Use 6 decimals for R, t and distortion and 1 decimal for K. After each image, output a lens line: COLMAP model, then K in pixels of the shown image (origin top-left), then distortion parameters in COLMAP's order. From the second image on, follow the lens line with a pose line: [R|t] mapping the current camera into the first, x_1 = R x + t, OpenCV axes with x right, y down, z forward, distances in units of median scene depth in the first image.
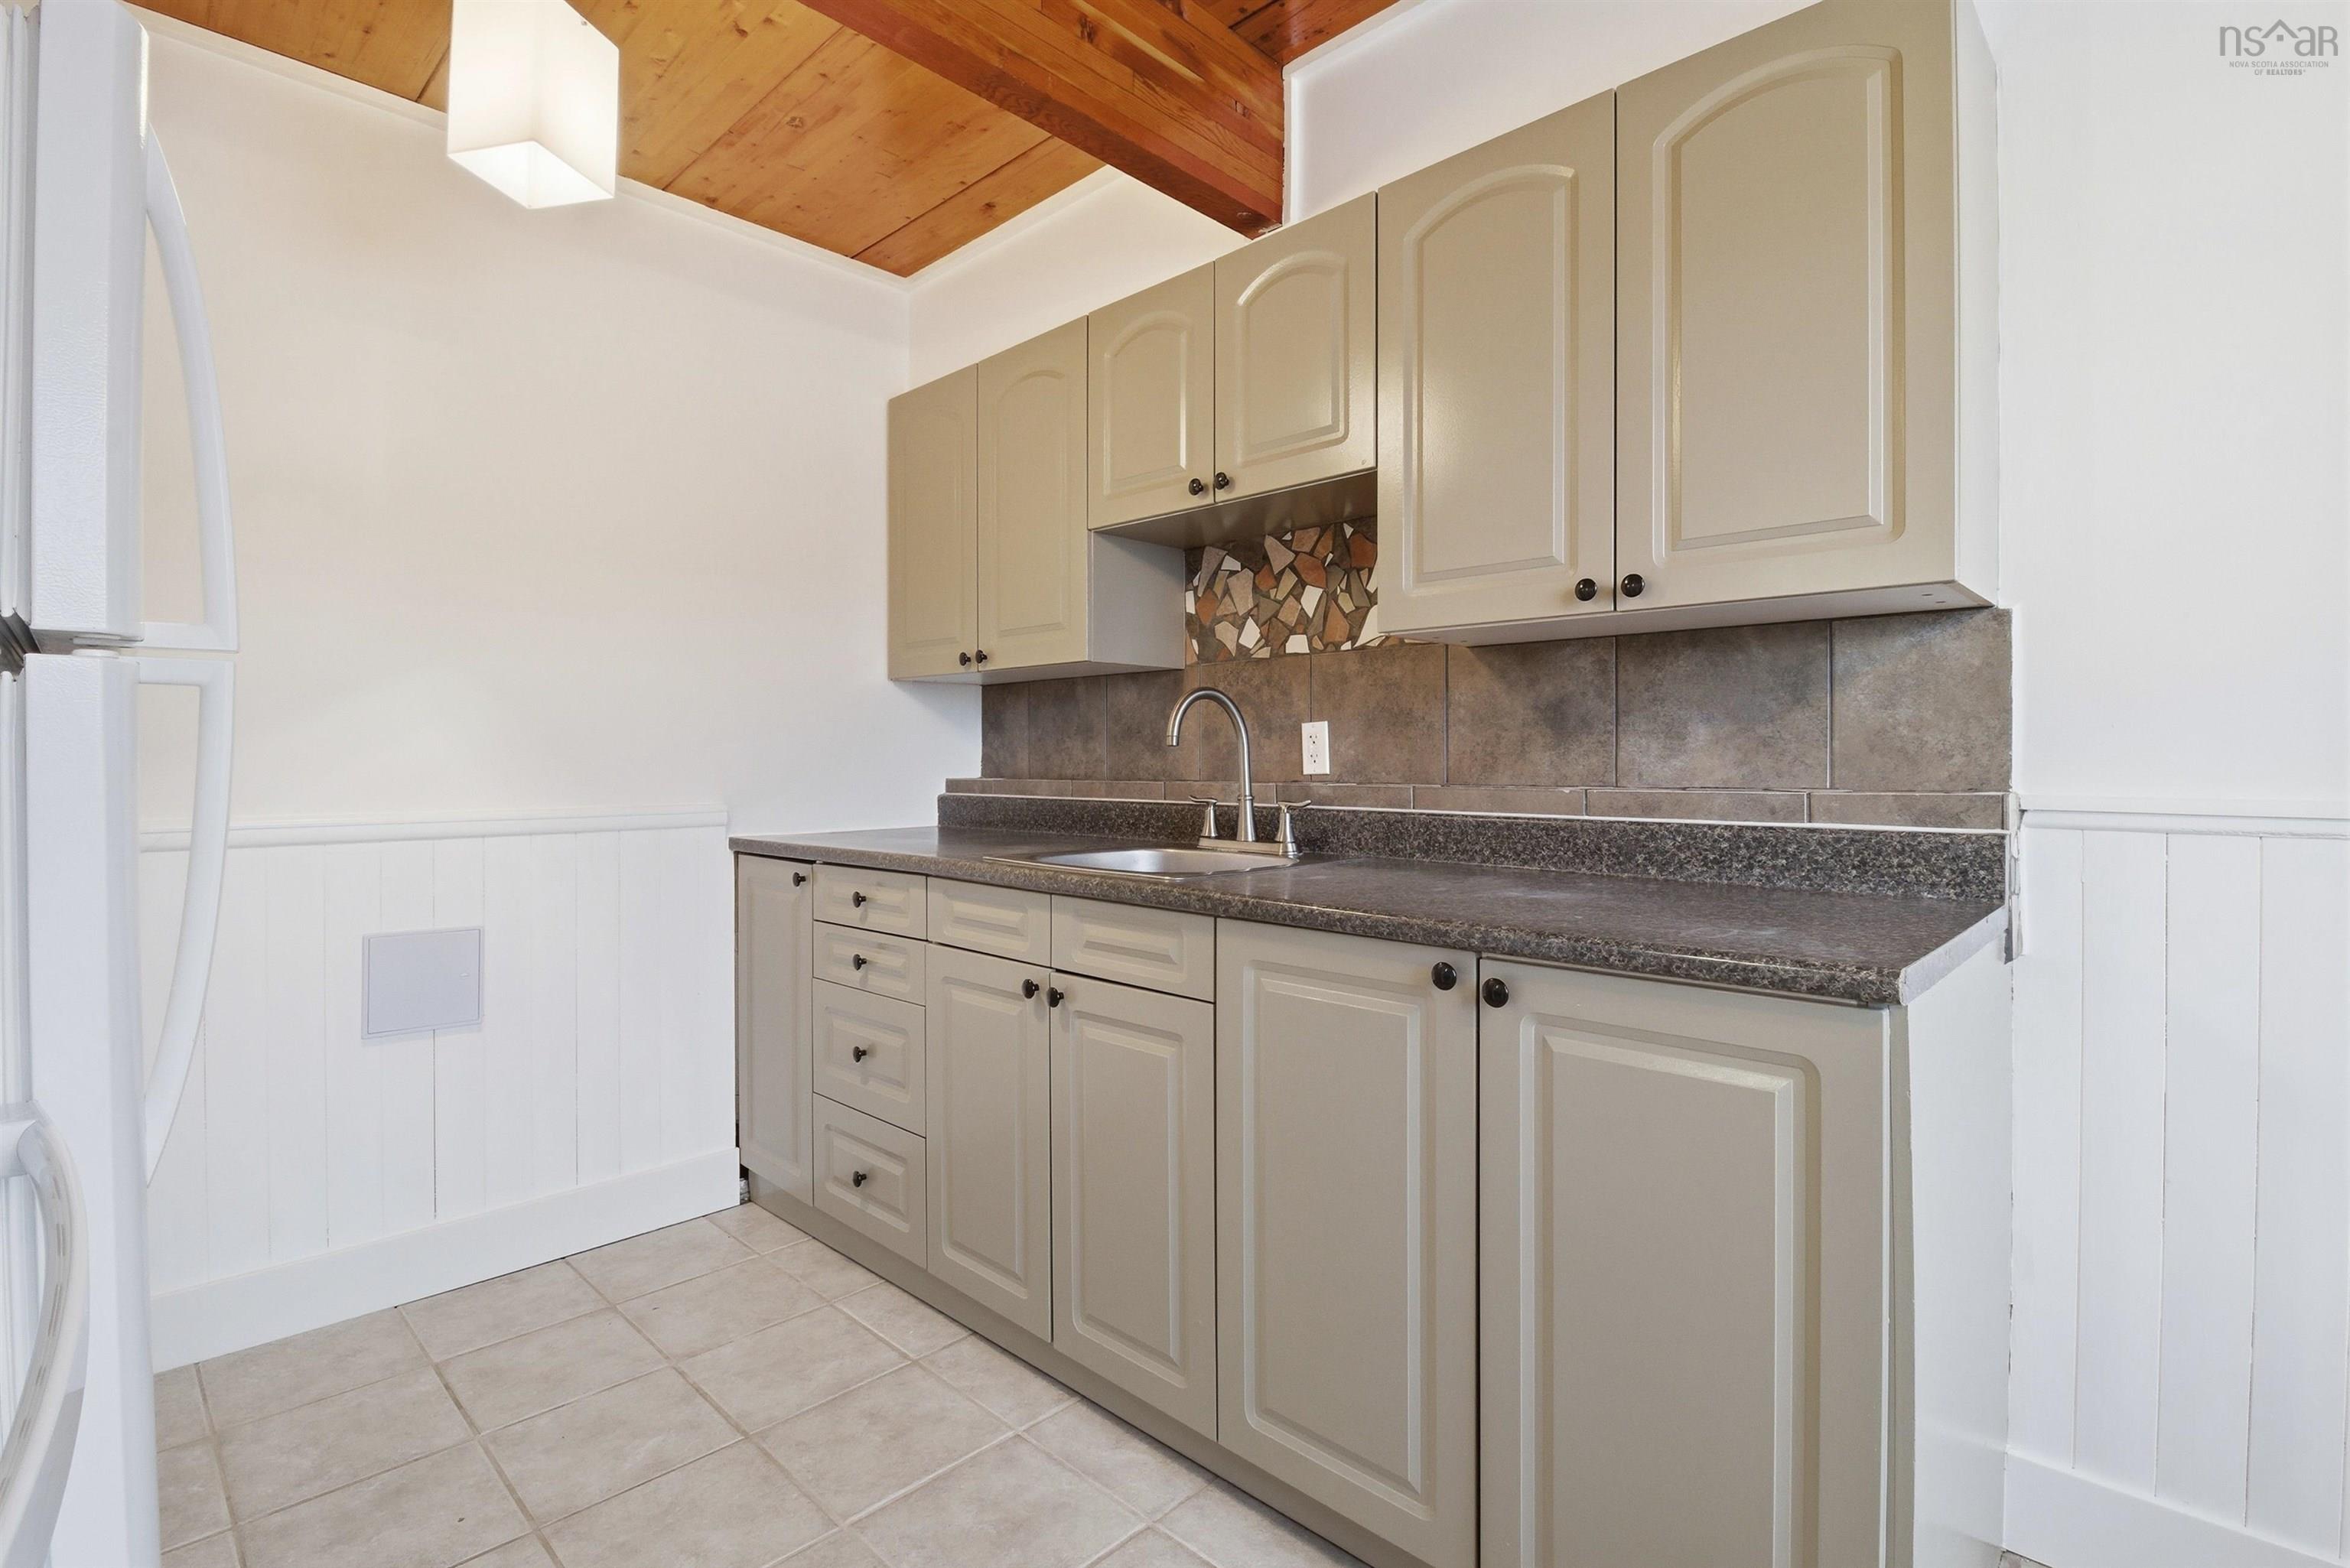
lens RADIAL K [[1102.4, 0, 1204.1], [0, 1102.4, 764.1], [0, 0, 1]] dist [0.000717, -0.012708]
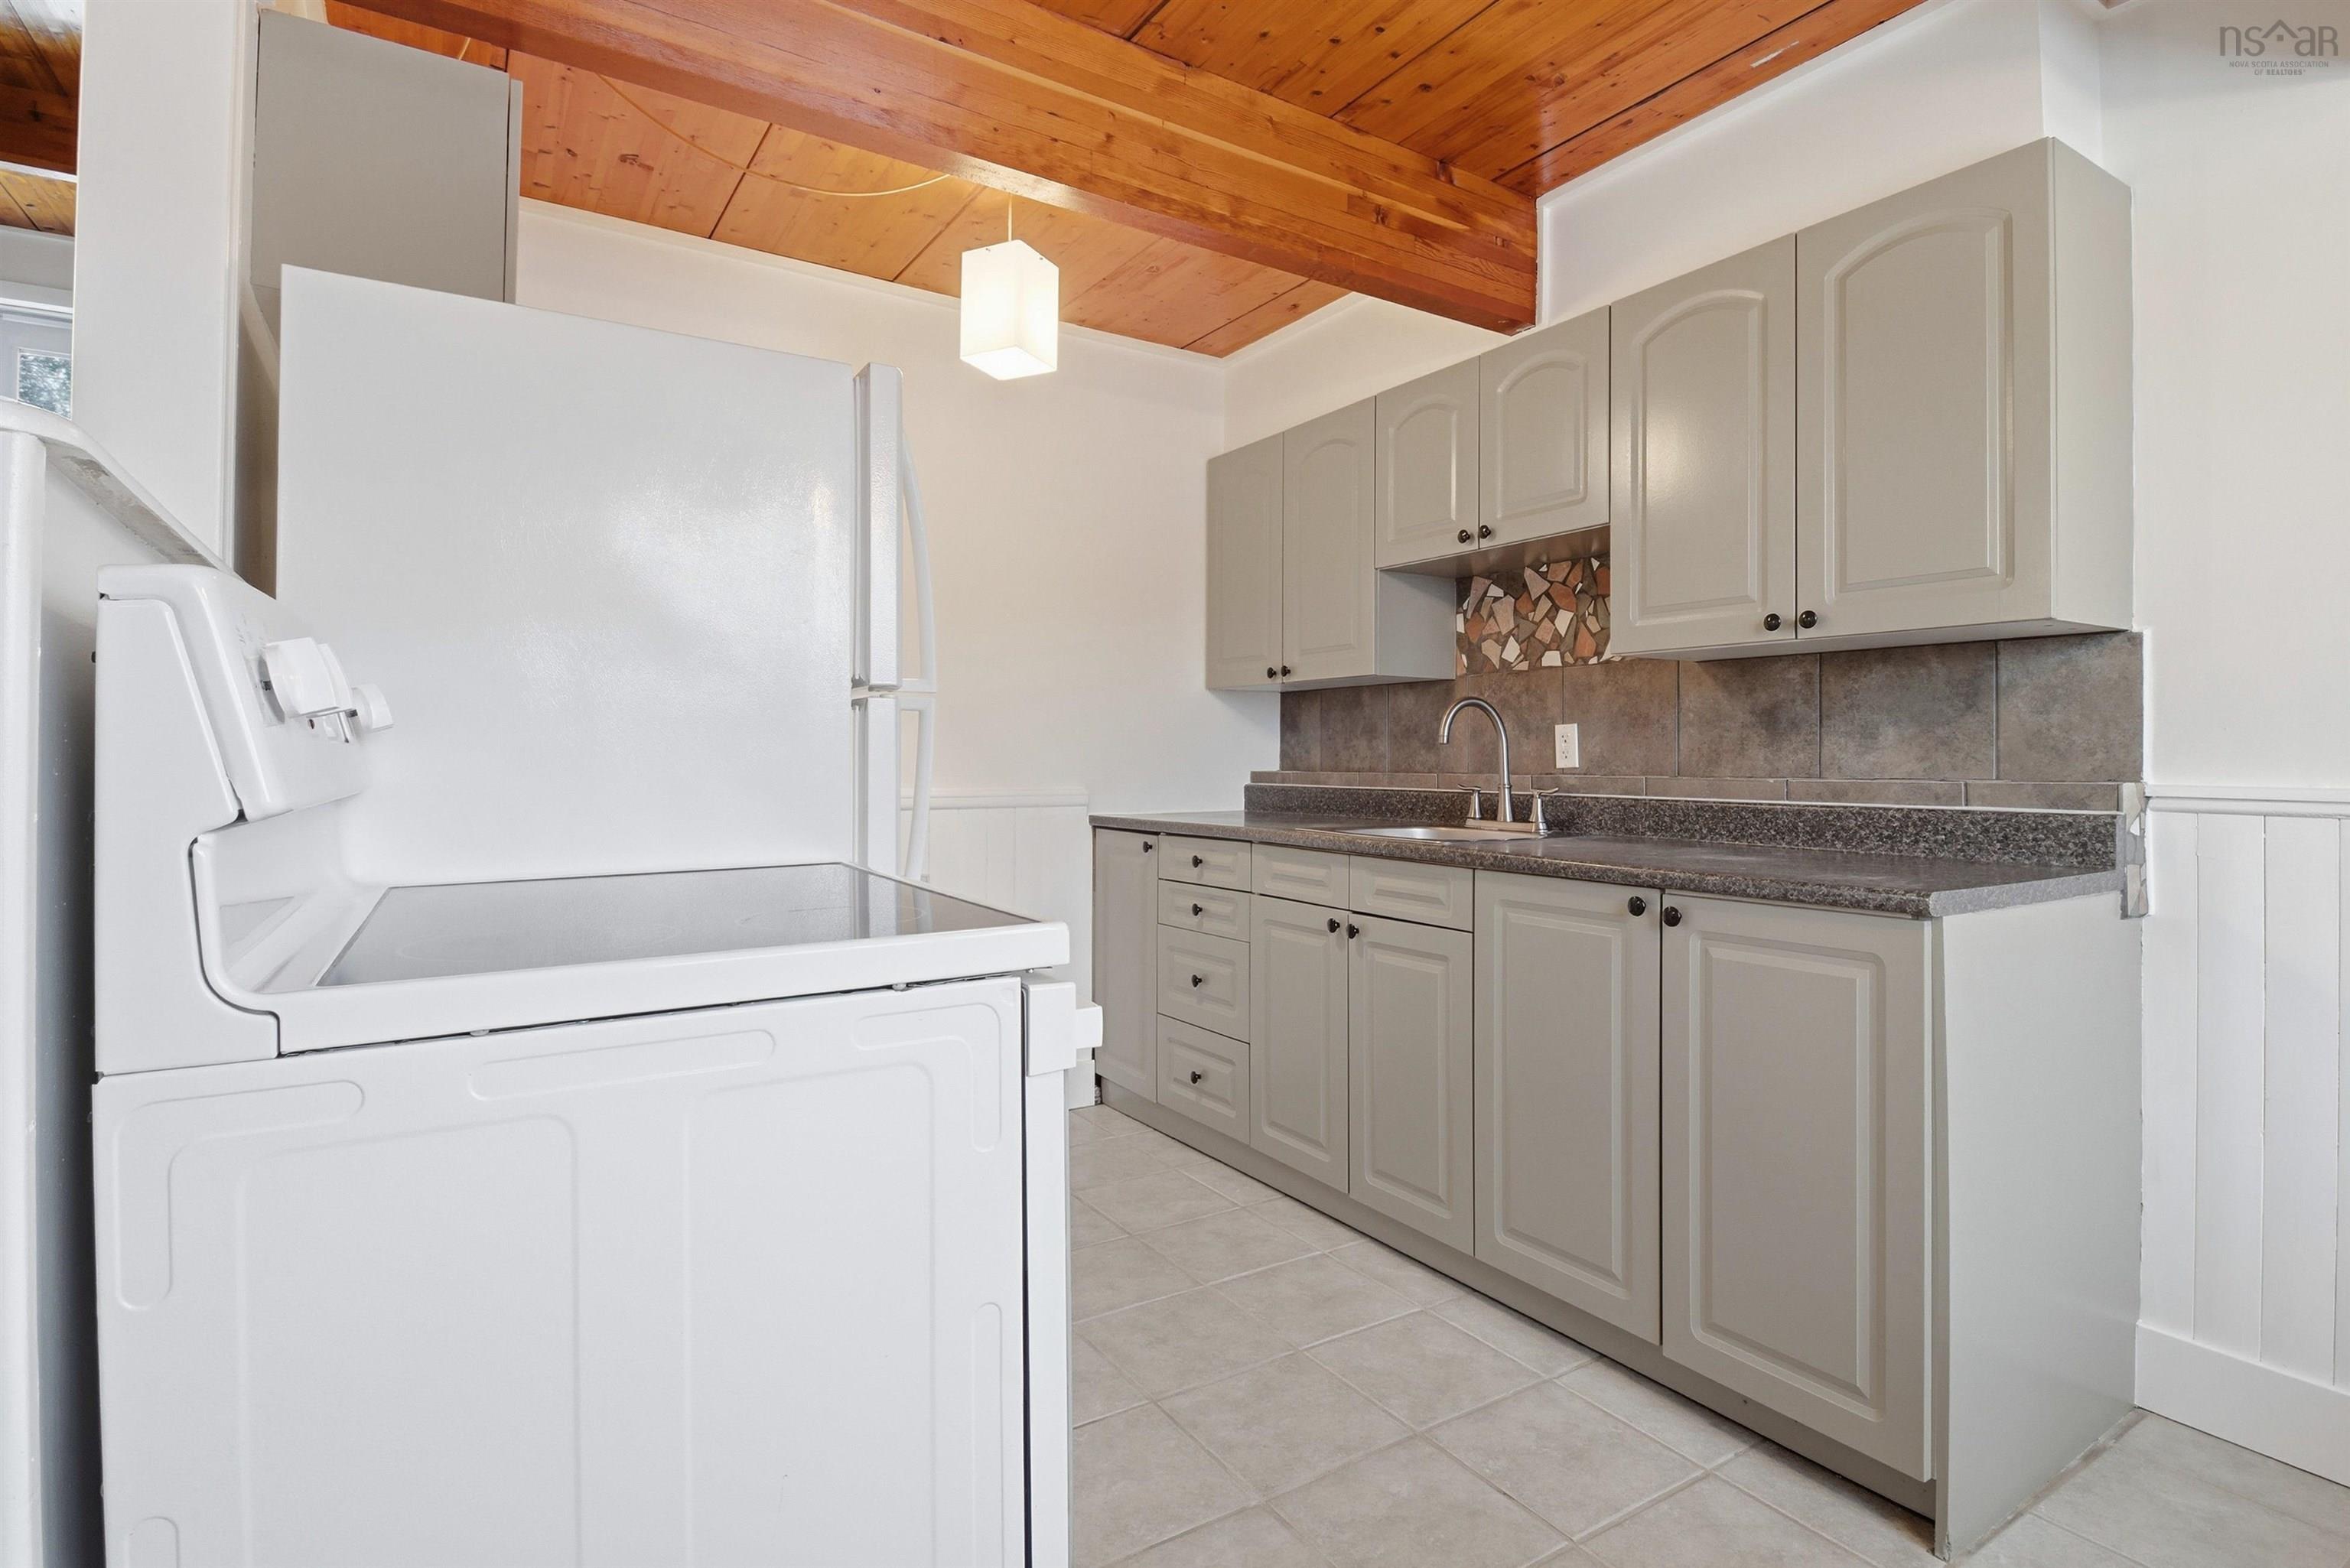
lens RADIAL K [[1180.8, 0, 1192.9], [0, 1180.8, 752.7], [0, 0, 1]] dist [0.002510, -0.009347]
pose [[0.970645, 0.003506, -0.240493, 0.019728], [-0.005832, 0.999943, -0.008961, 0.008407], [0.240447, 0.010101, 0.970610, -0.422797]]
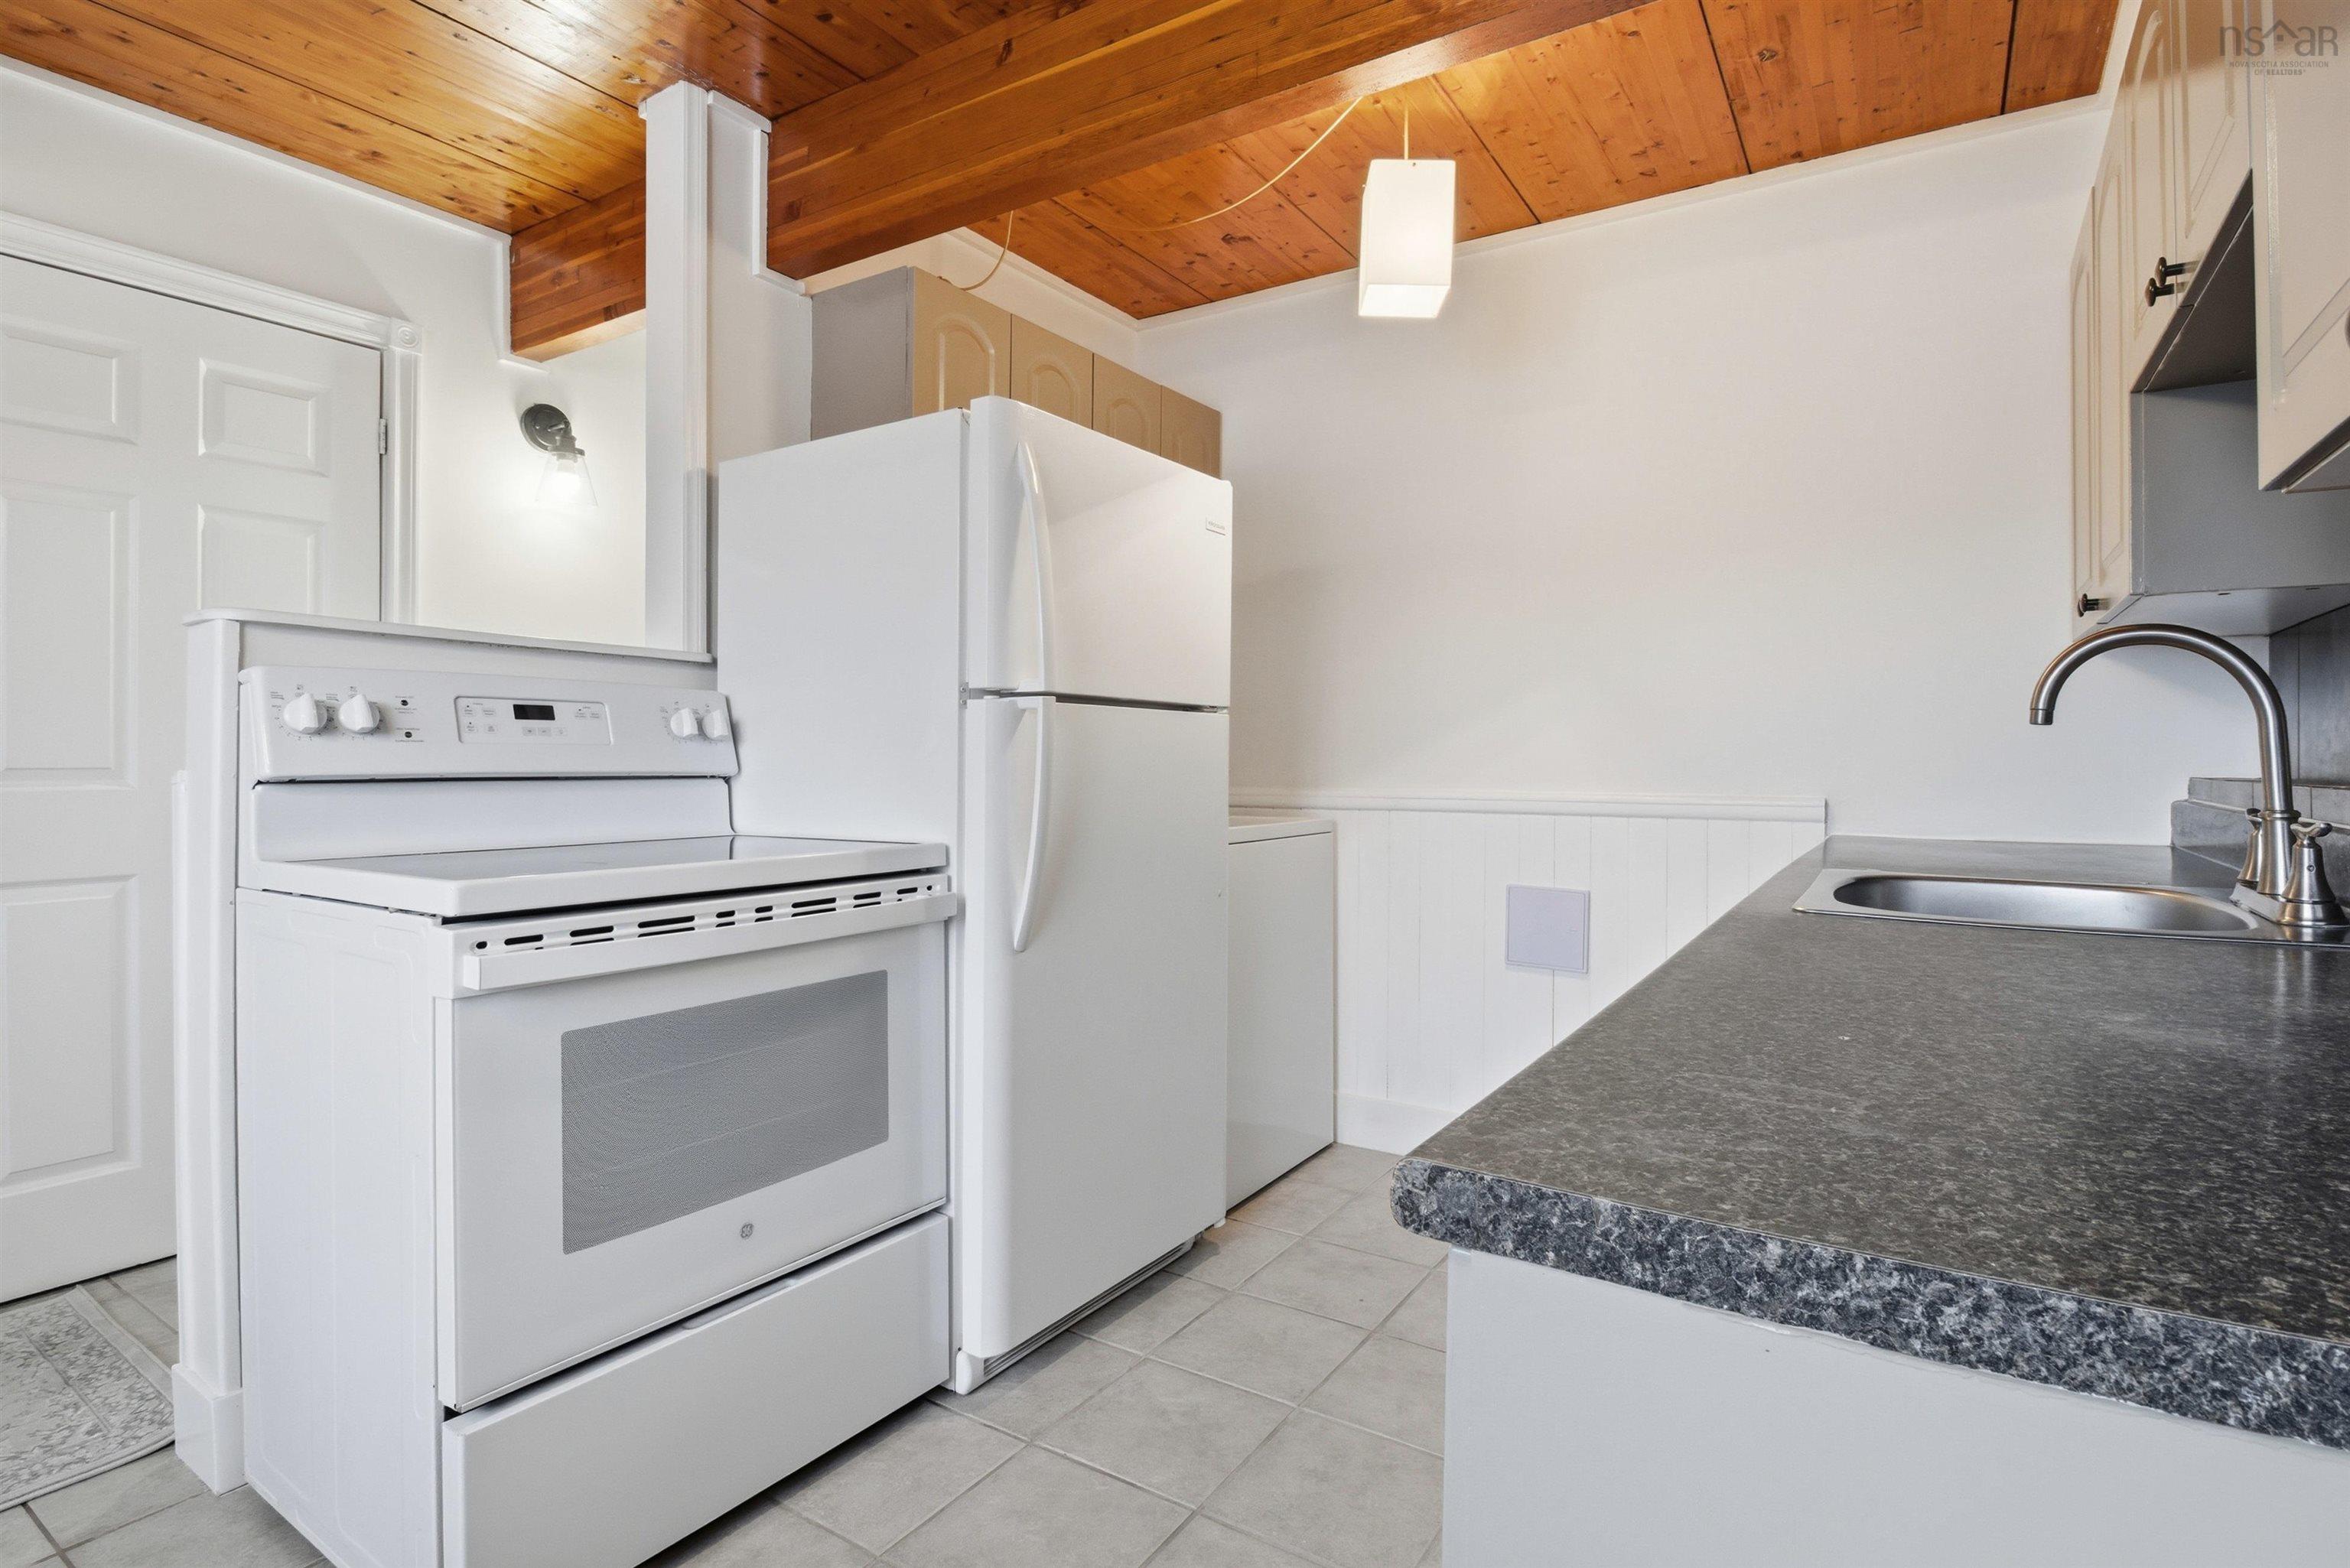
lens RADIAL K [[1180.8, 0, 1192.9], [0, 1180.8, 752.7], [0, 0, 1]] dist [0.002510, -0.009347]
pose [[0.193085, -0.003088, -0.981177, 0.605755], [-0.006533, 0.999969, -0.004433, 0.009171], [0.981160, 0.007266, 0.193059, 0.413813]]
